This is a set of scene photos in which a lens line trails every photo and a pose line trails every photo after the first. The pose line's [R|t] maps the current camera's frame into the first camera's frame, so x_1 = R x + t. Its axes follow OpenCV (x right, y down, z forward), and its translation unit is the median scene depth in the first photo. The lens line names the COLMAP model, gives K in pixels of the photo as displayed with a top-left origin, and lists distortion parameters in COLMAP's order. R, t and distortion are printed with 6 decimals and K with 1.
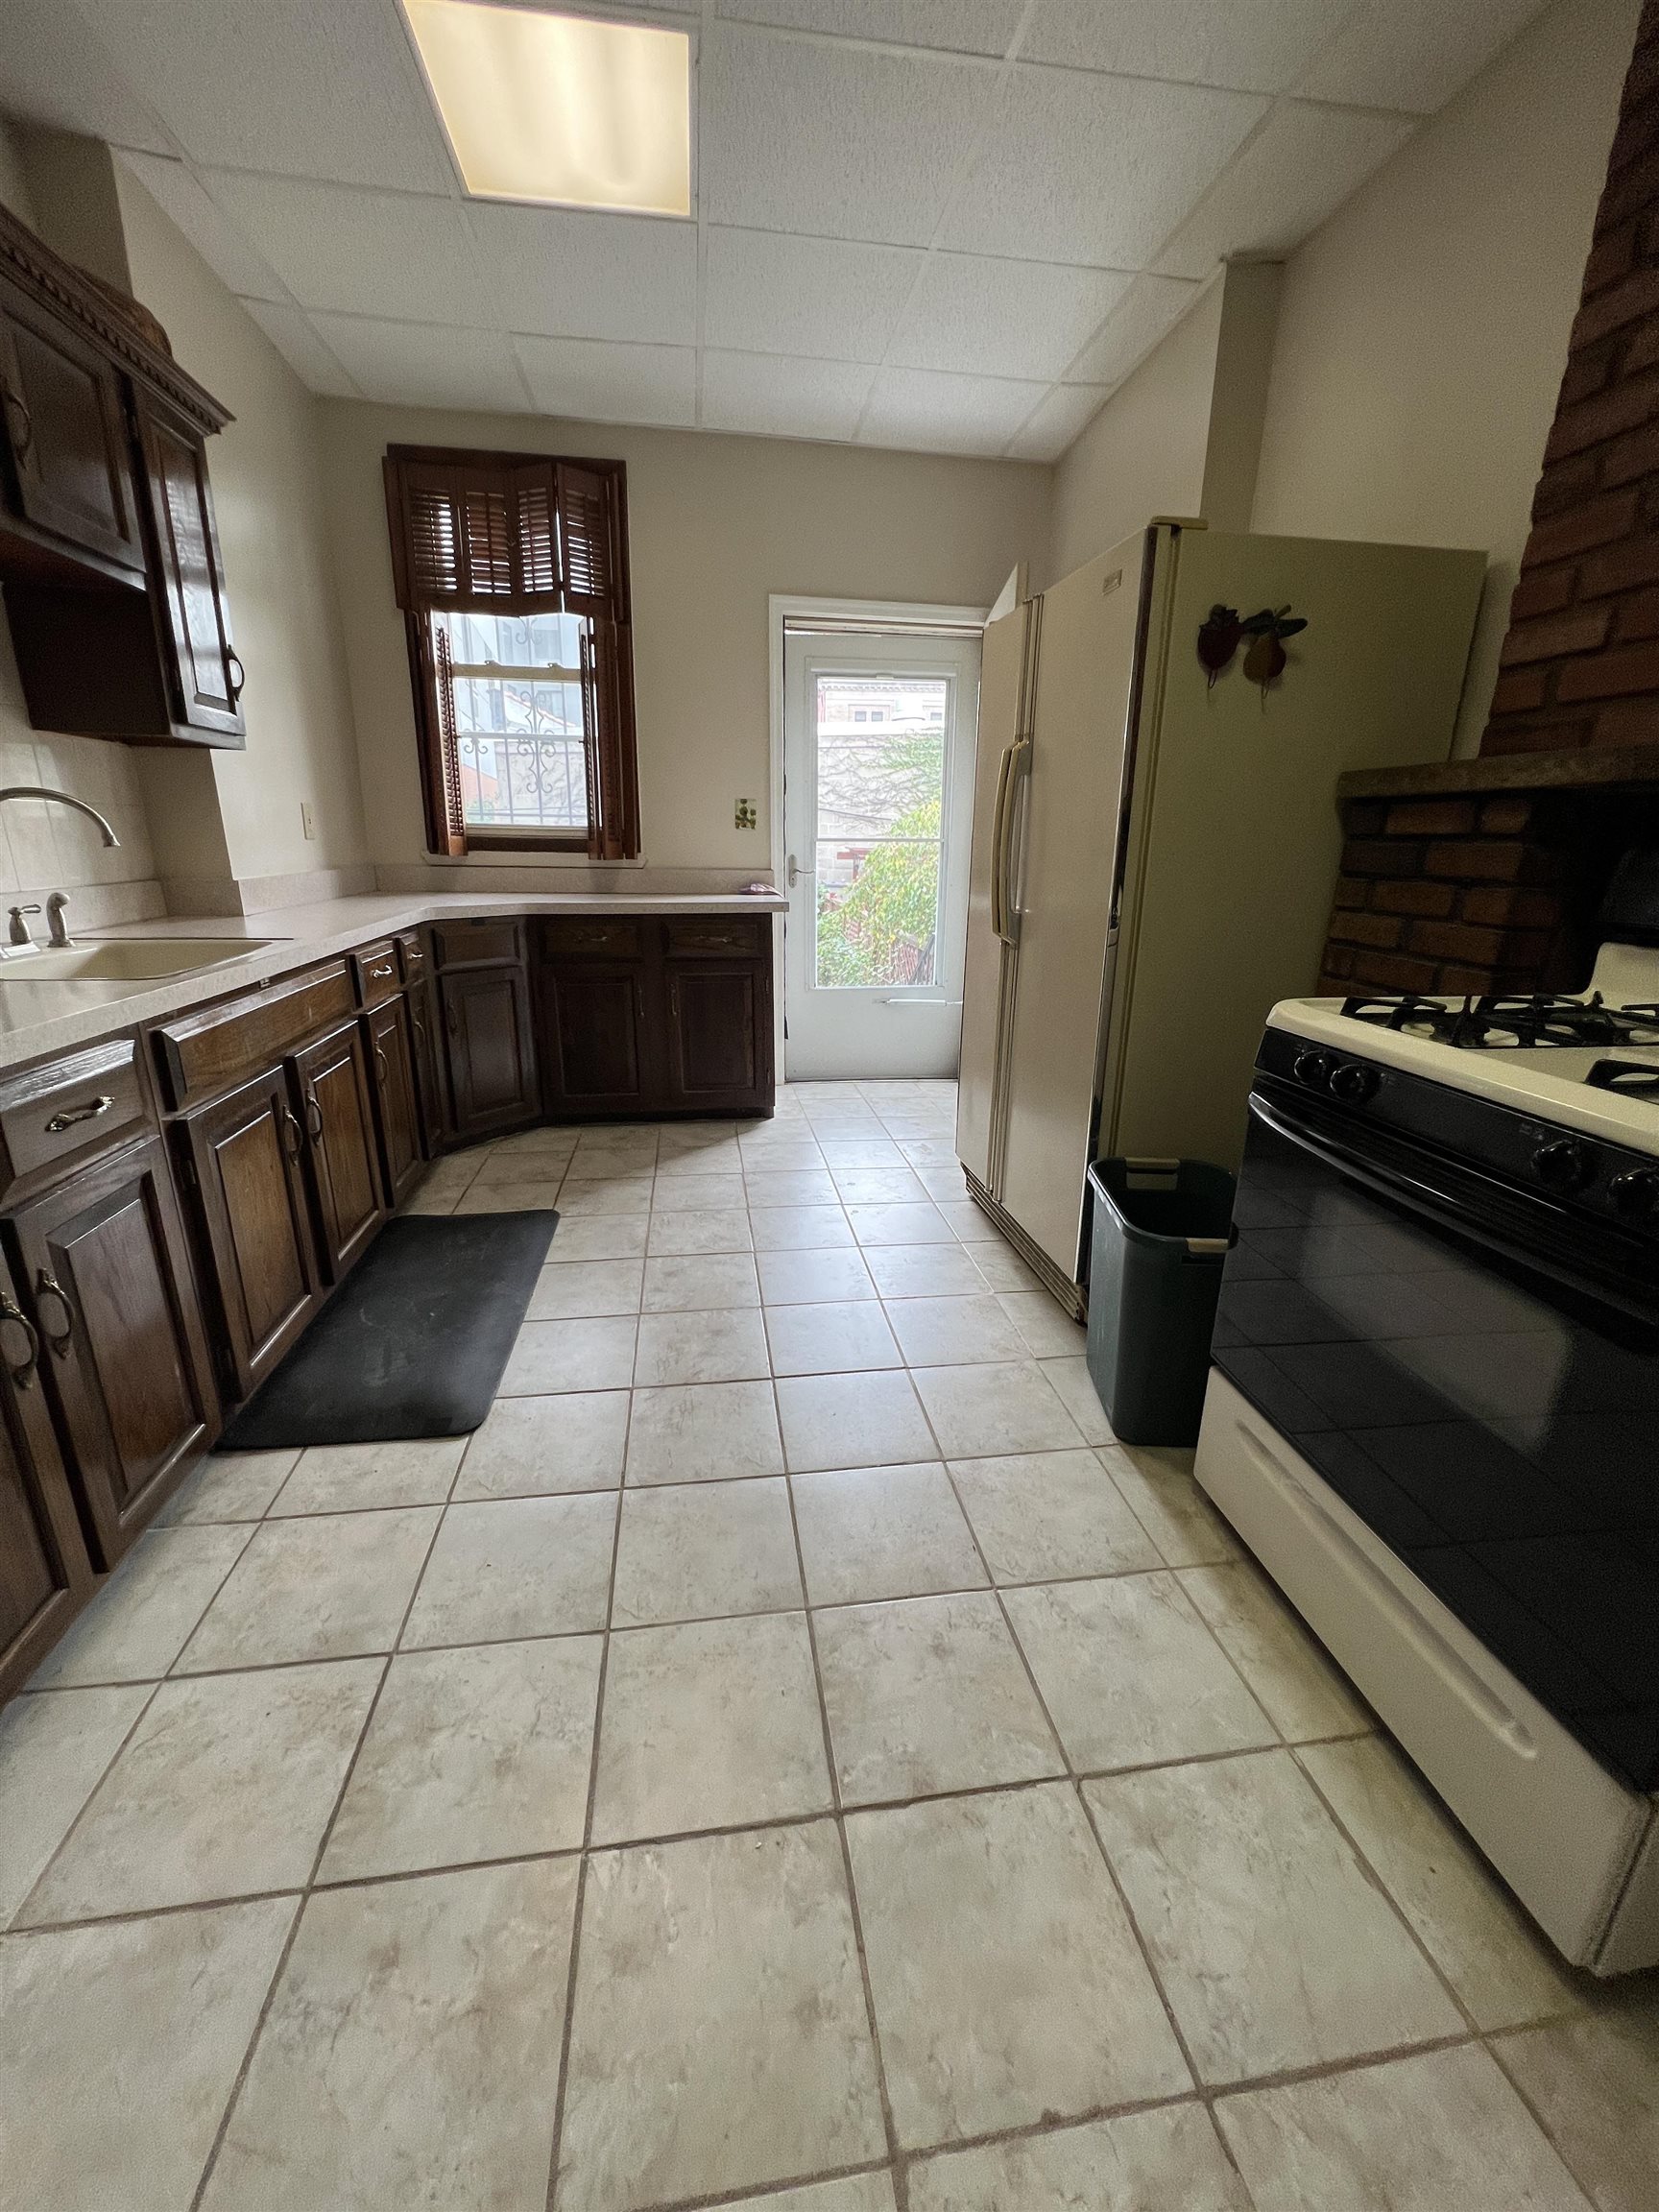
lens RADIAL K [[887.2, 0, 831.2], [0, 887.2, 1107.3], [0, 0, 1]] dist [-0.004873, 0.001557]
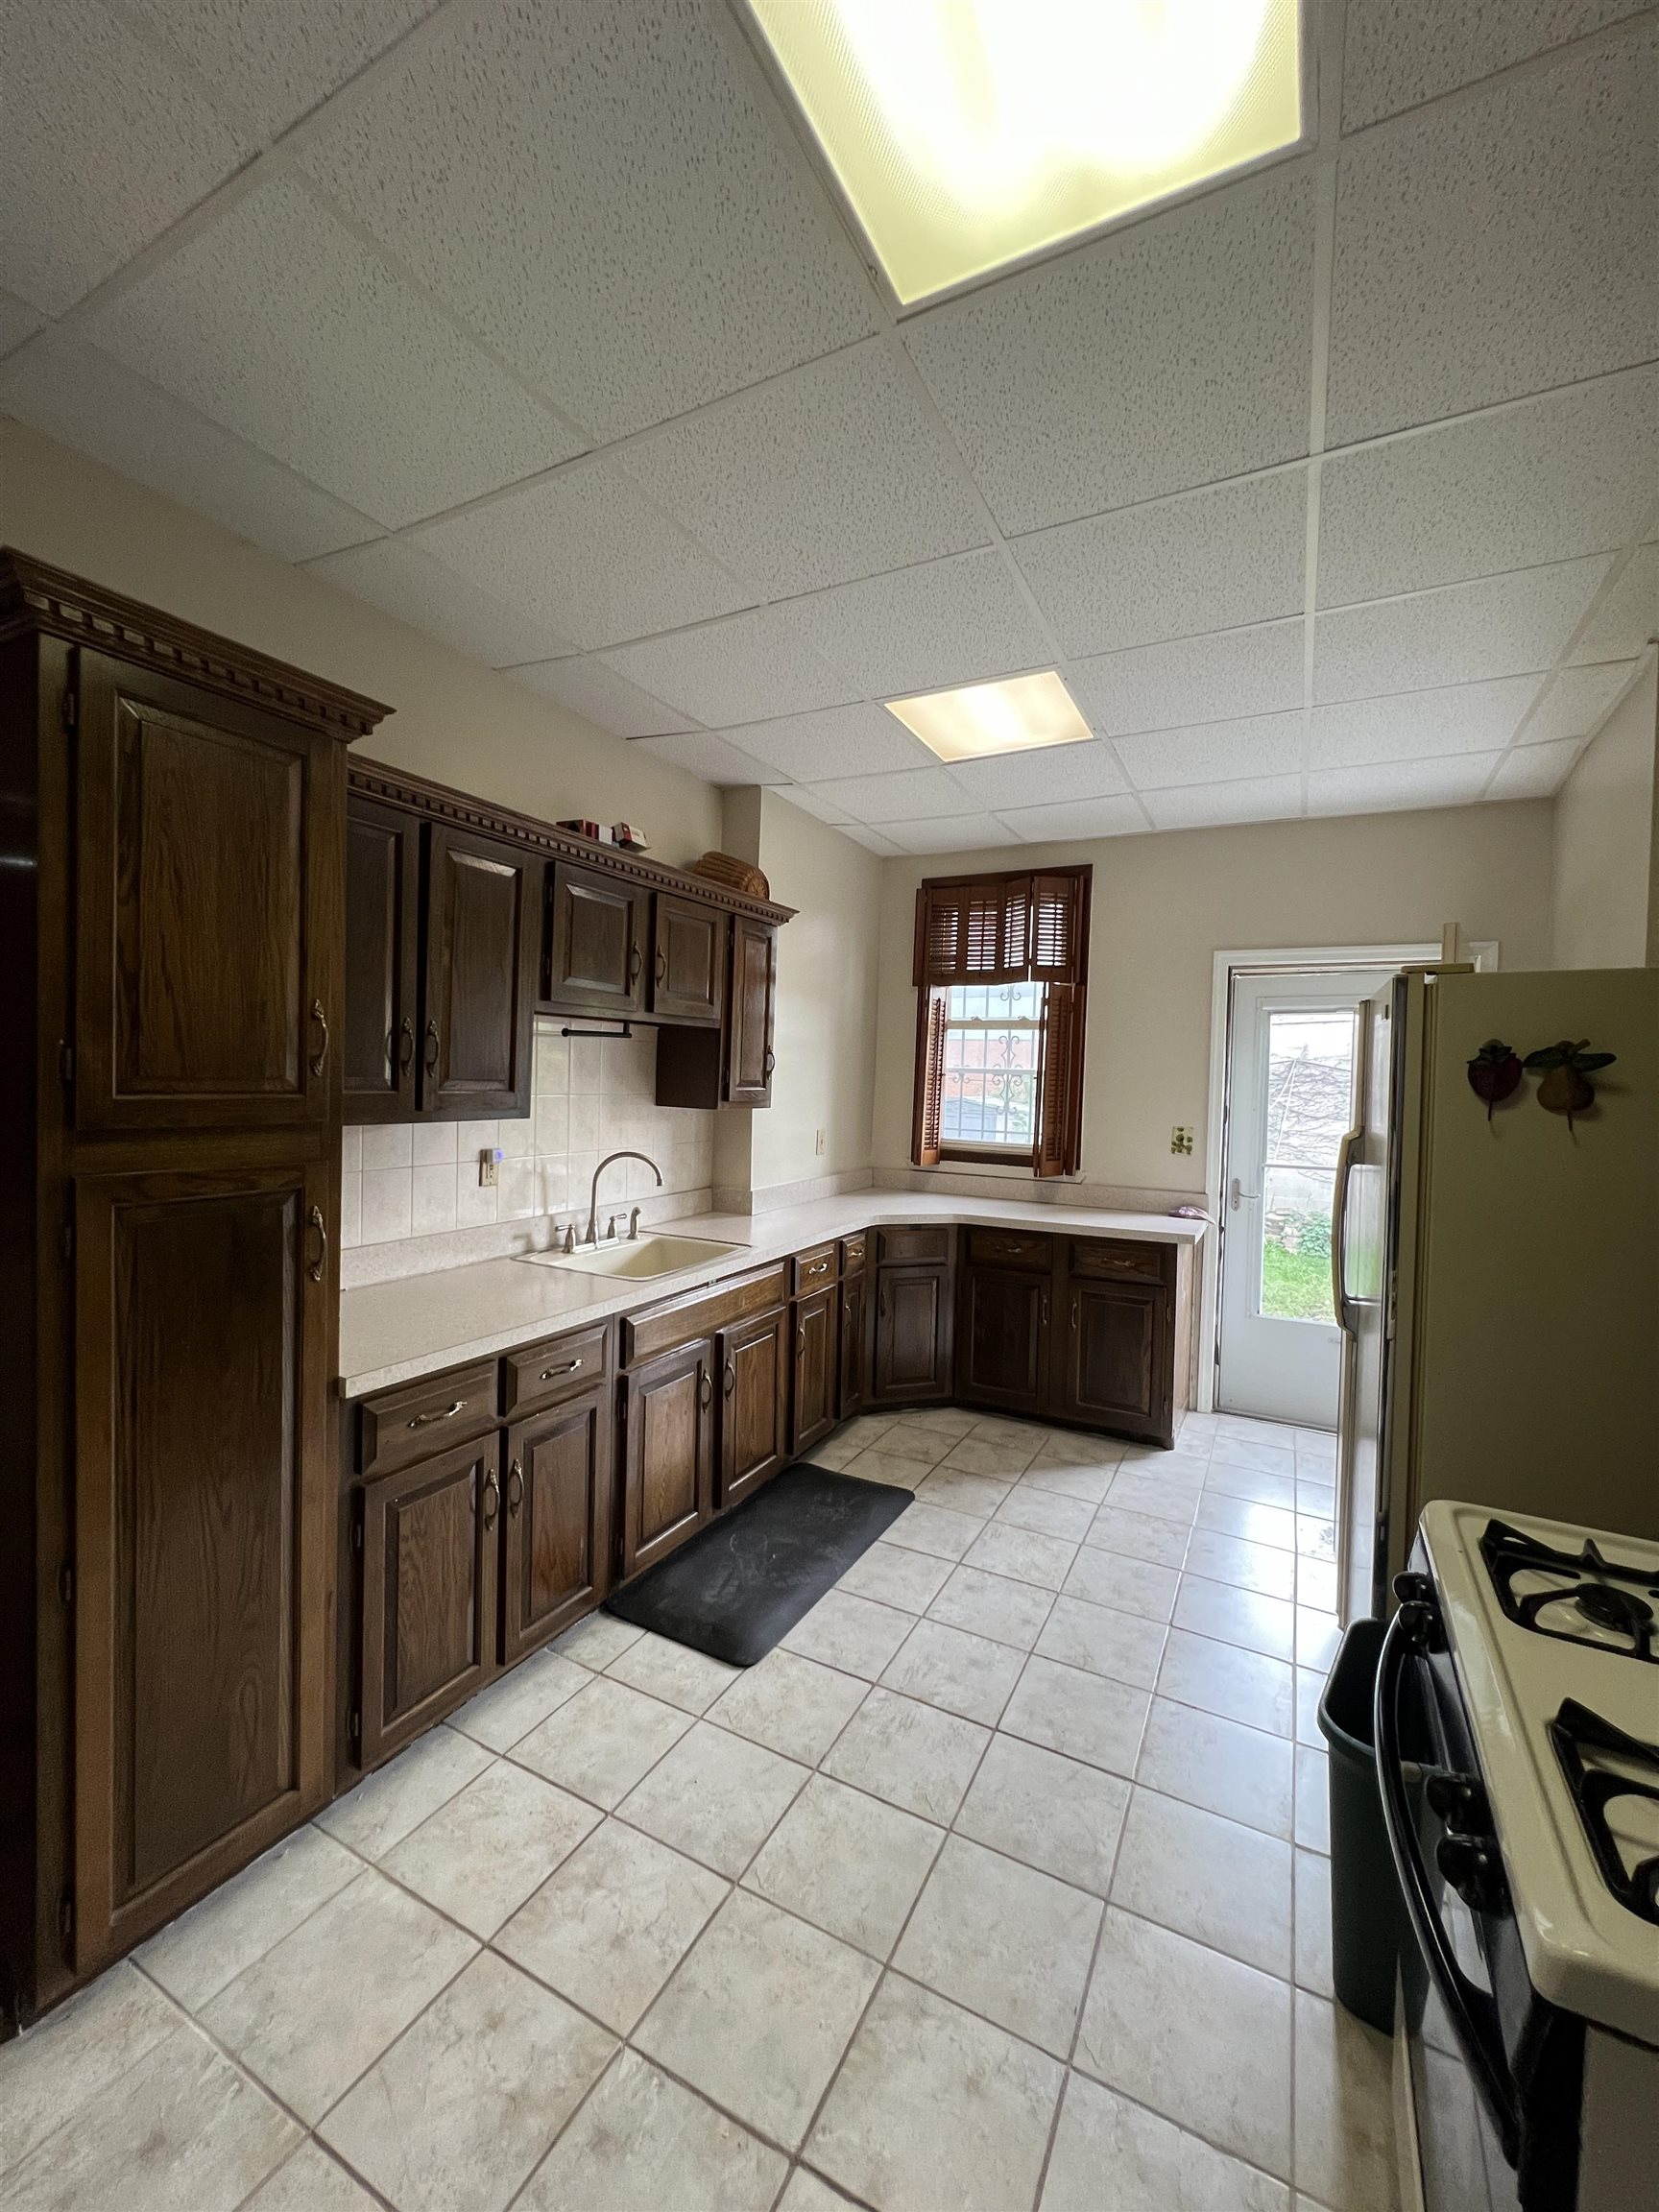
lens RADIAL K [[887.2, 0, 825.0], [0, 887.2, 1105.4], [0, 0, 1]] dist [-0.004873, 0.001557]
pose [[0.800285, 0.023480, -0.599160, 0.364567], [-0.185942, 0.959693, -0.210750, -0.135860], [0.570061, 0.280069, 0.772394, -0.115260]]
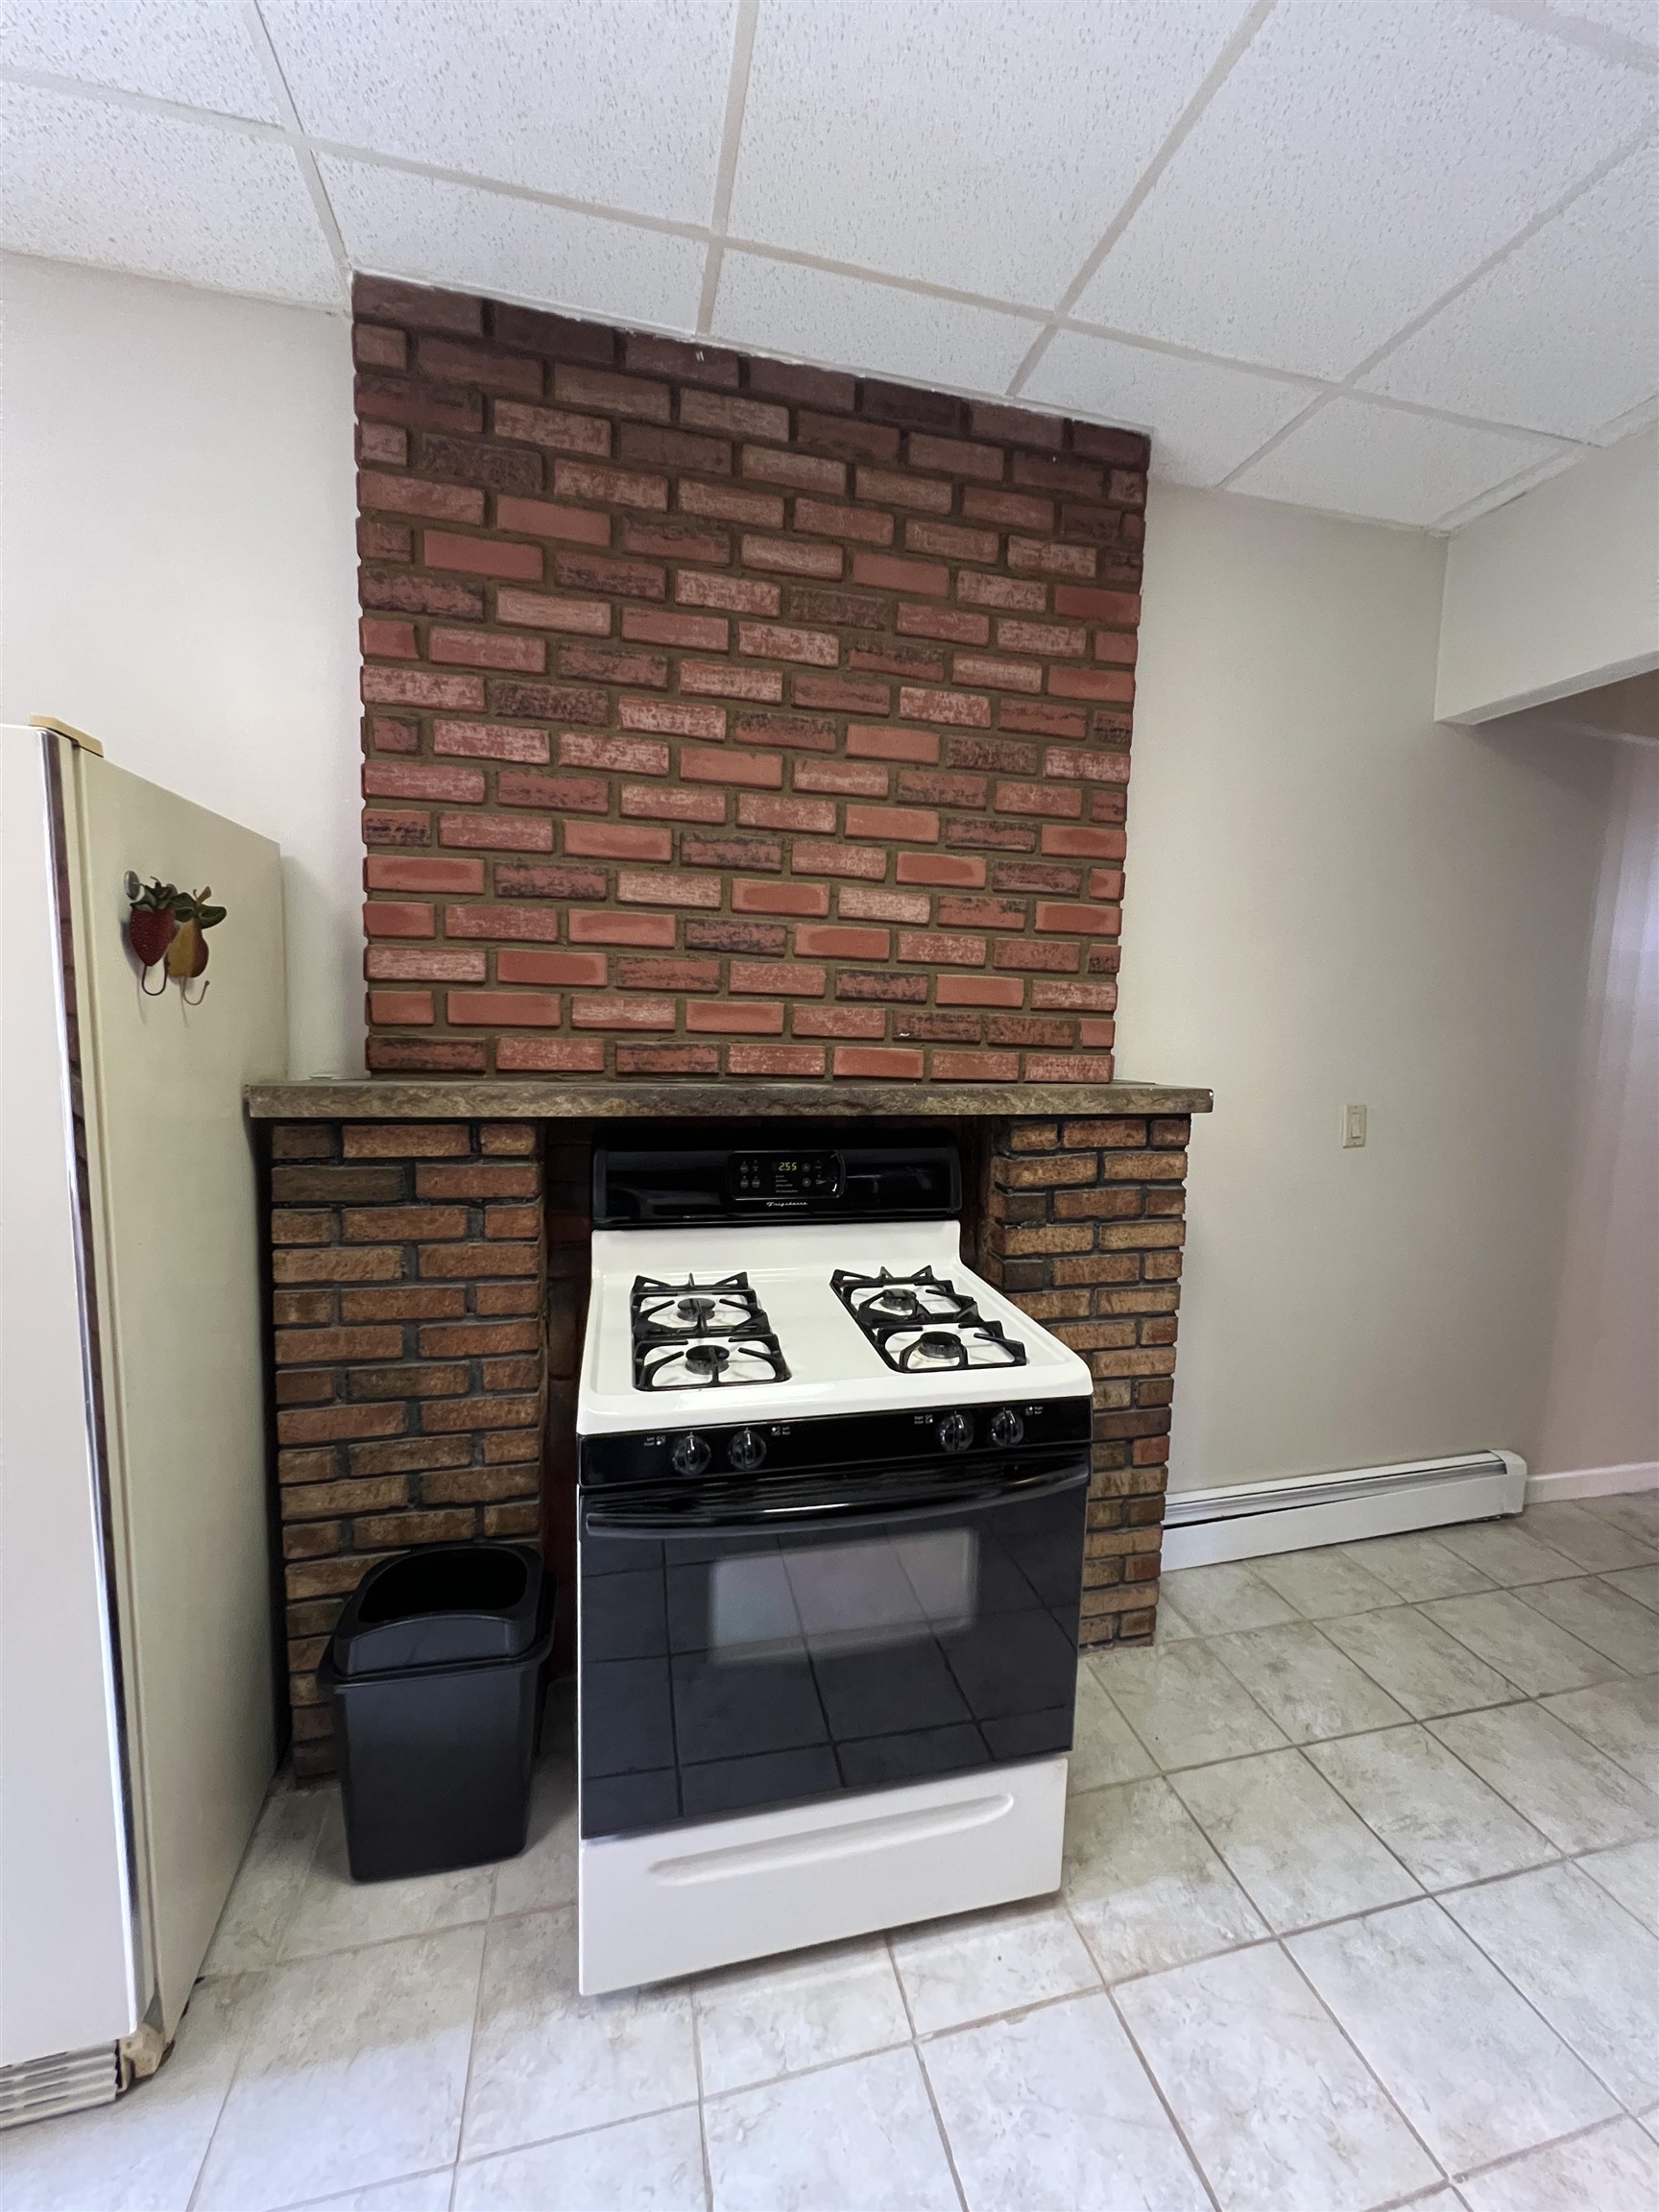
lens RADIAL K [[887.2, 0, 834.0], [0, 887.2, 1102.2], [0, 0, 1]] dist [-0.004873, 0.001557]
pose [[-0.096402, -0.124752, 0.987494, -0.224639], [0.258446, 0.954949, 0.145871, -0.312134], [-0.961204, 0.269276, -0.059817, 0.499973]]
